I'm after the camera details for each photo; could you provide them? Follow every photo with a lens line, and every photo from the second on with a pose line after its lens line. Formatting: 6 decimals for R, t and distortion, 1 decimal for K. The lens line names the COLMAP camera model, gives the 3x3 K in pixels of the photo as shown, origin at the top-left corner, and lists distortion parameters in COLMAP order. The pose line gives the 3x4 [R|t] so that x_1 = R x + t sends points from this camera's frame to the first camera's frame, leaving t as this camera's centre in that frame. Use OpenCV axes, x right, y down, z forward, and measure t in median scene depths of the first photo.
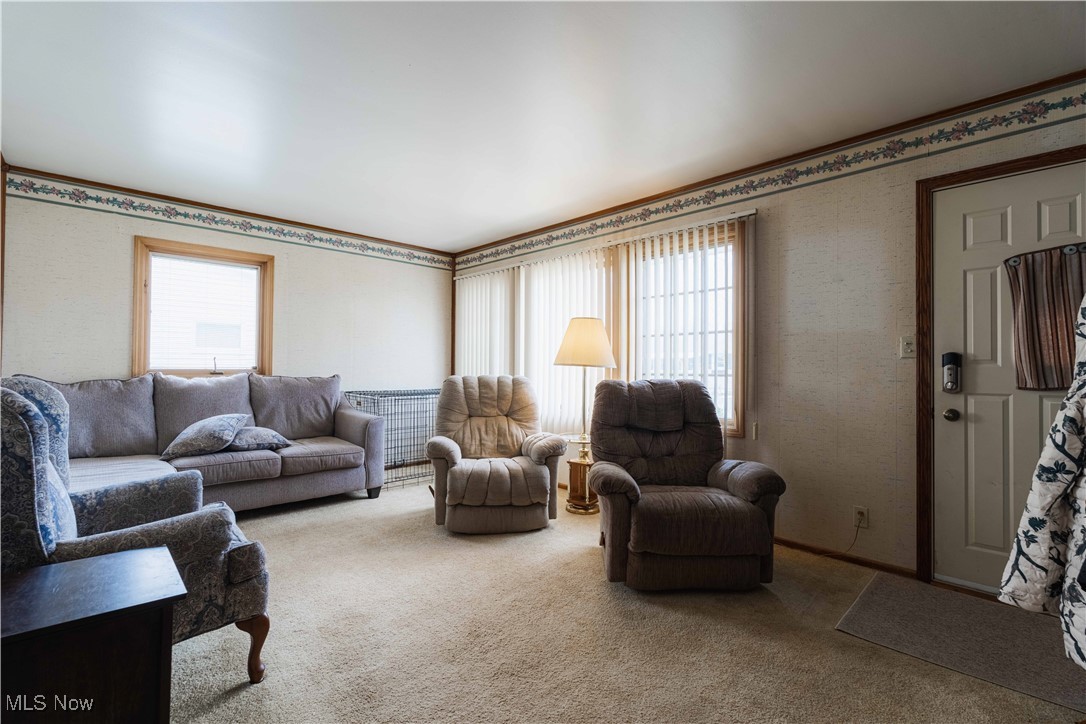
lens RADIAL K [[482.6, 0, 536.9], [0, 482.6, 361.1], [0, 0, 1]] dist [0.003999, 0.000372]
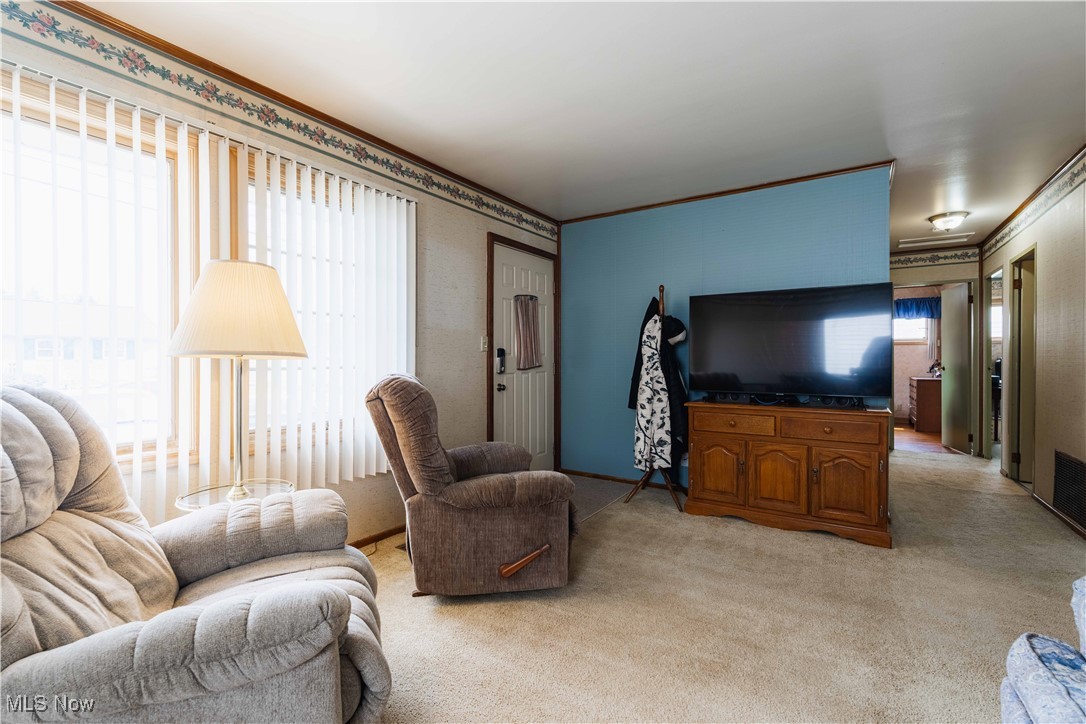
lens RADIAL K [[482.6, 0, 542.3], [0, 482.6, 360.8], [0, 0, 1]] dist [0.003999, 0.000372]
pose [[-0.218350, -0.004712, 0.975859, -0.606026], [-0.006336, 0.999974, 0.003410, 0.014598], [-0.975850, -0.005439, -0.218374, 1.014610]]
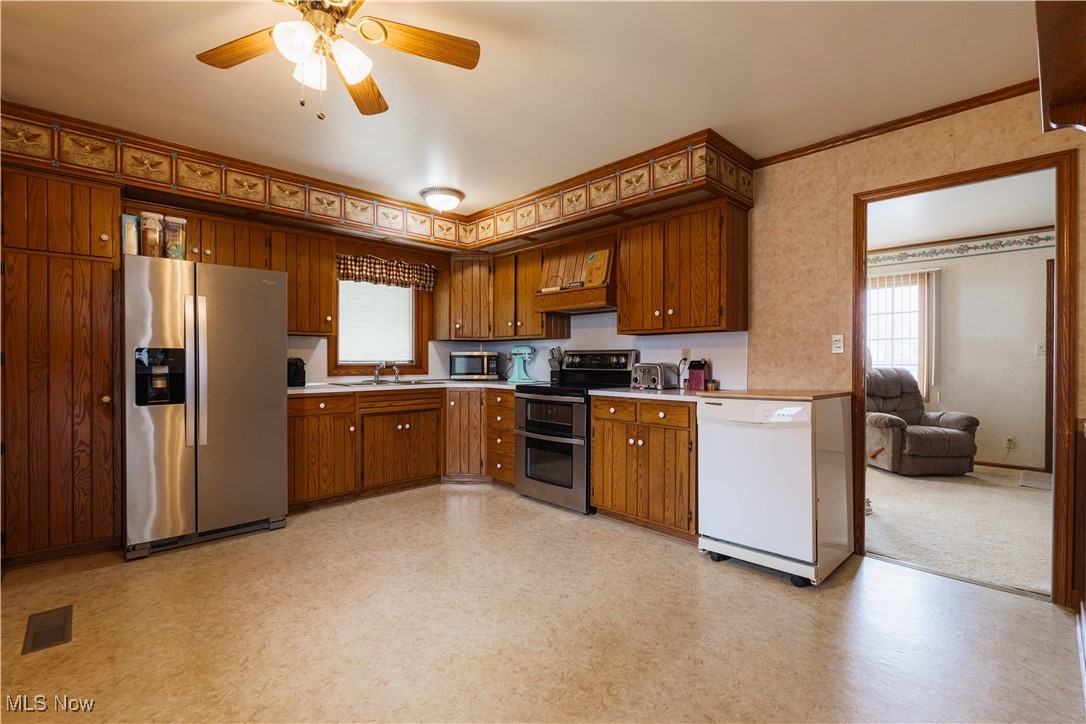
lens RADIAL K [[482.6, 0, 548.6], [0, 482.6, 360.2], [0, 0, 1]] dist [0.003999, 0.000372]
pose [[0.999980, -0.005039, 0.003907, -0.992120], [0.004981, 0.999877, 0.014869, -0.020498], [-0.003982, -0.014849, 0.999882, -0.748992]]
